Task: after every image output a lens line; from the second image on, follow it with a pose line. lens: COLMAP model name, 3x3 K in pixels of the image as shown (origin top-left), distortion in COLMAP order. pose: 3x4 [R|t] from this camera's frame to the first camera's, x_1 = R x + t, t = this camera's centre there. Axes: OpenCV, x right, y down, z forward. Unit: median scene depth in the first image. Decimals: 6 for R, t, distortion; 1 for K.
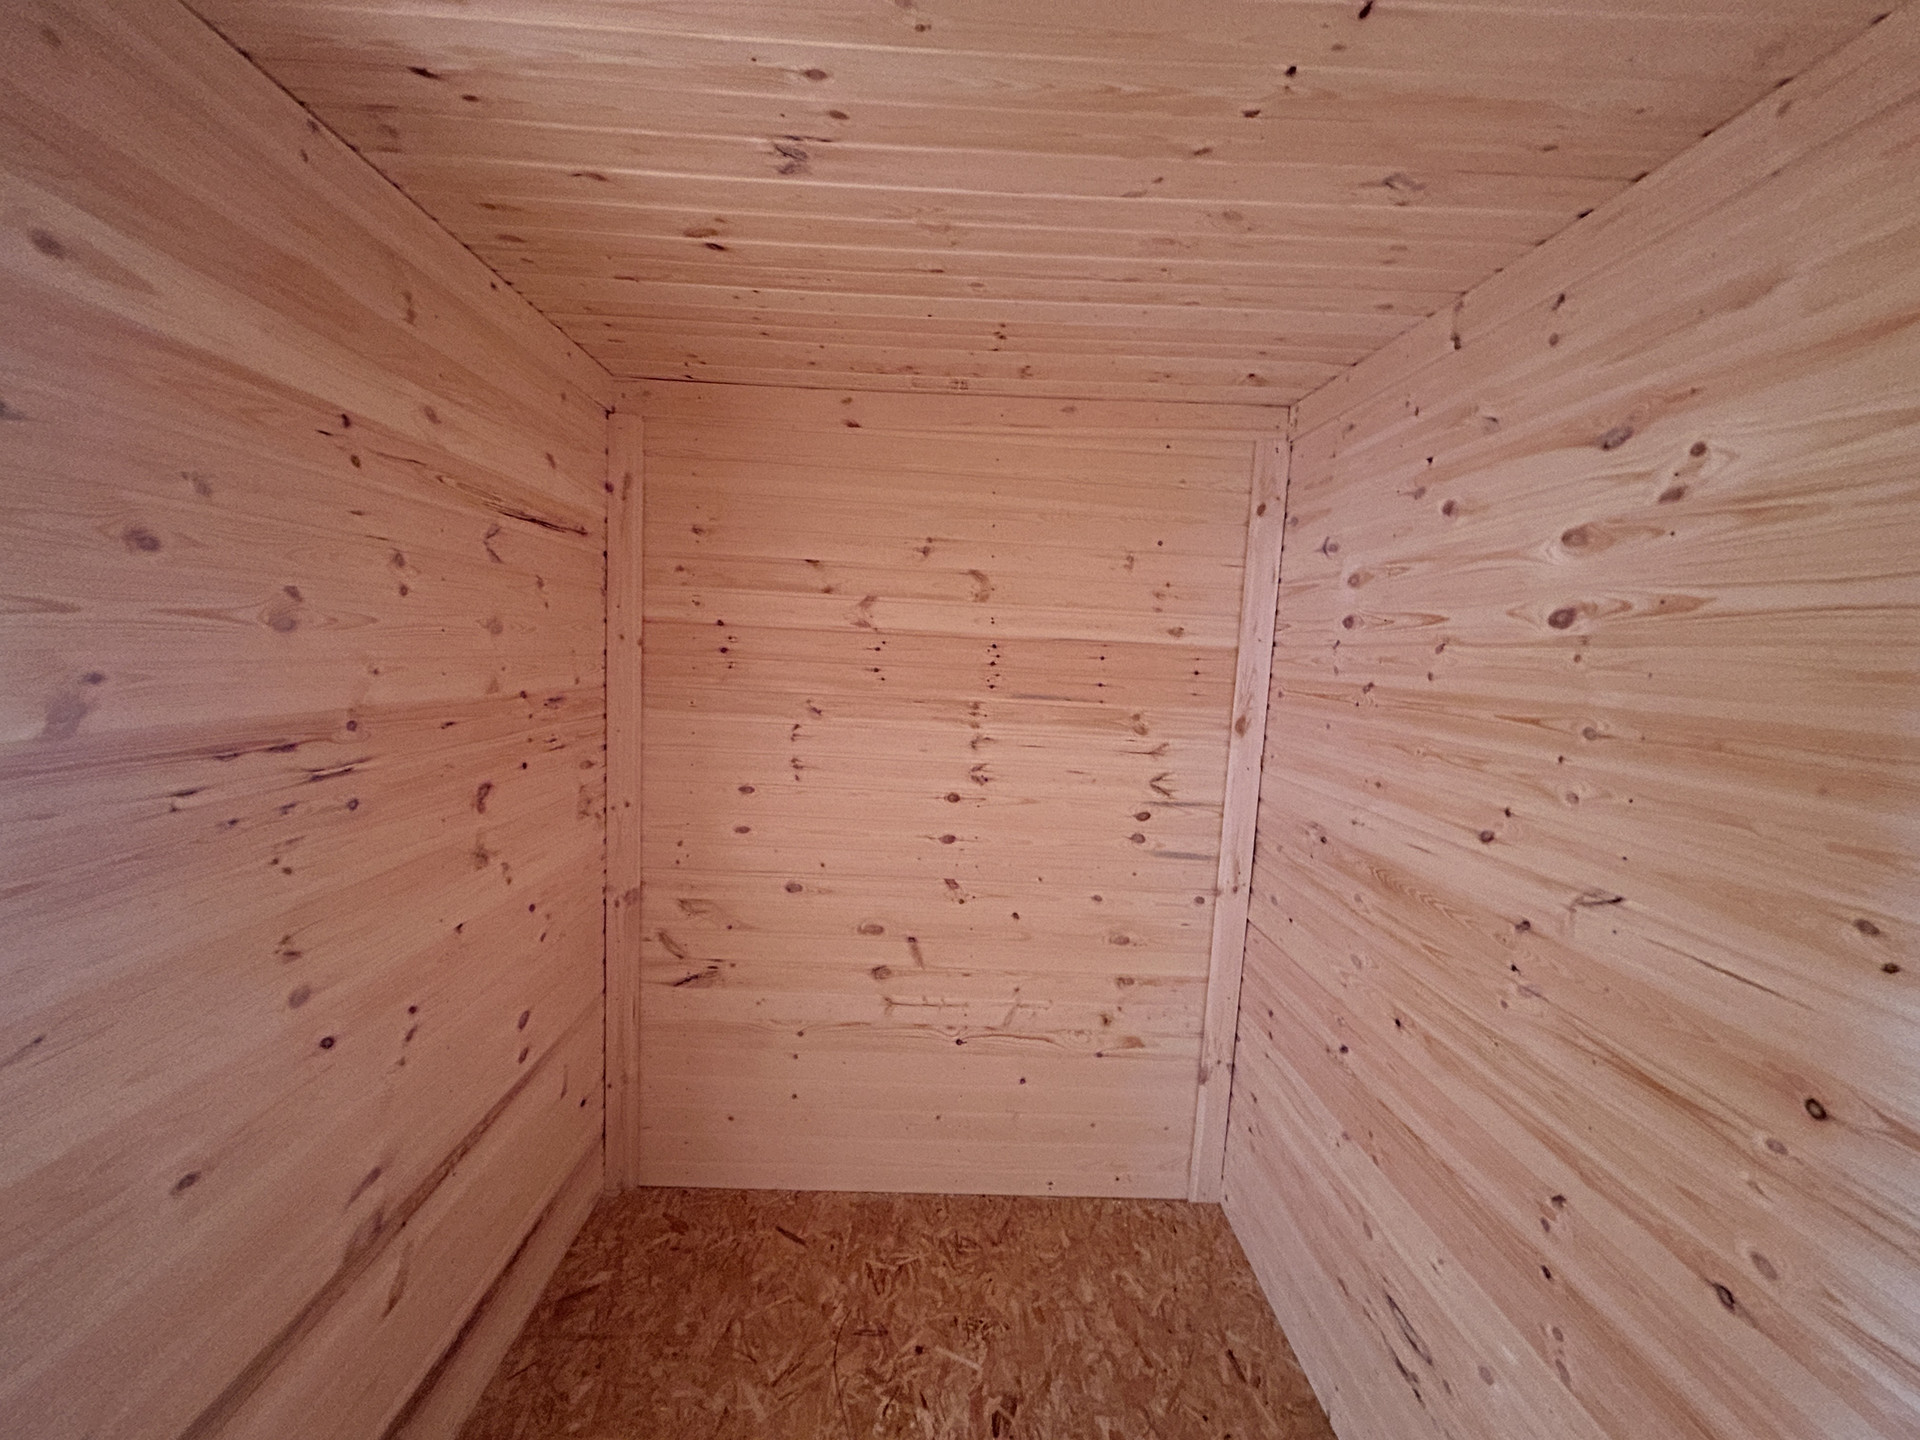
lens RADIAL K [[767.3, 0, 956.3], [0, 767.3, 719.5], [0, 0, 1]] dist [0.000012, 0.001013]
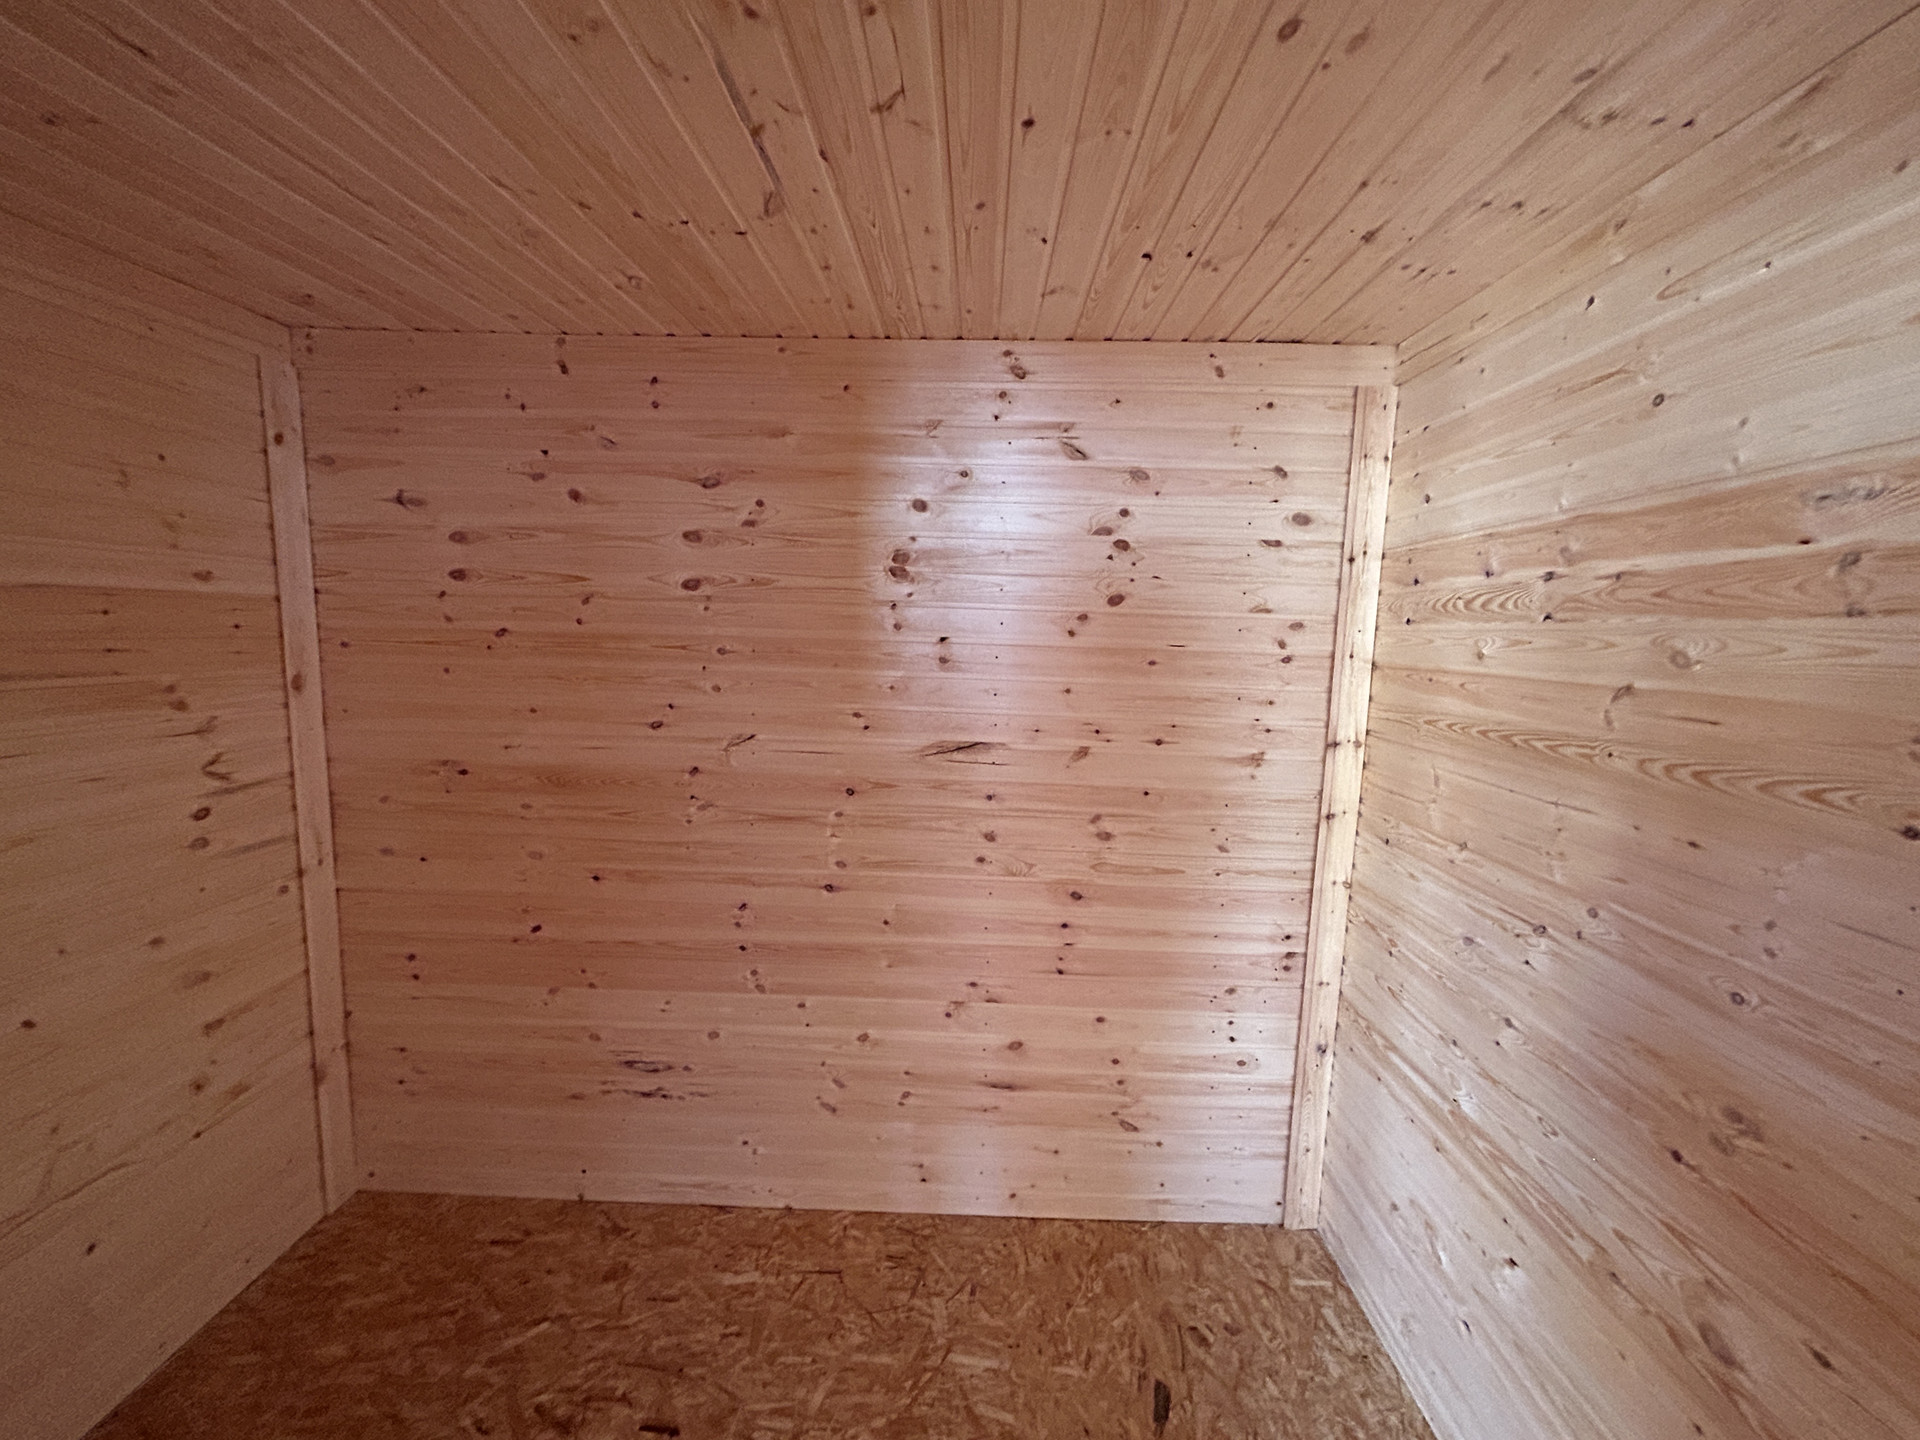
lens RADIAL K [[767.3, 0, 956.3], [0, 767.3, 719.5], [0, 0, 1]] dist [0.000012, 0.001013]
pose [[0.054548, -0.169085, 0.984091, -0.619235], [0.075293, 0.983449, 0.164801, -0.052144], [-0.995668, 0.065105, 0.066376, 0.232725]]
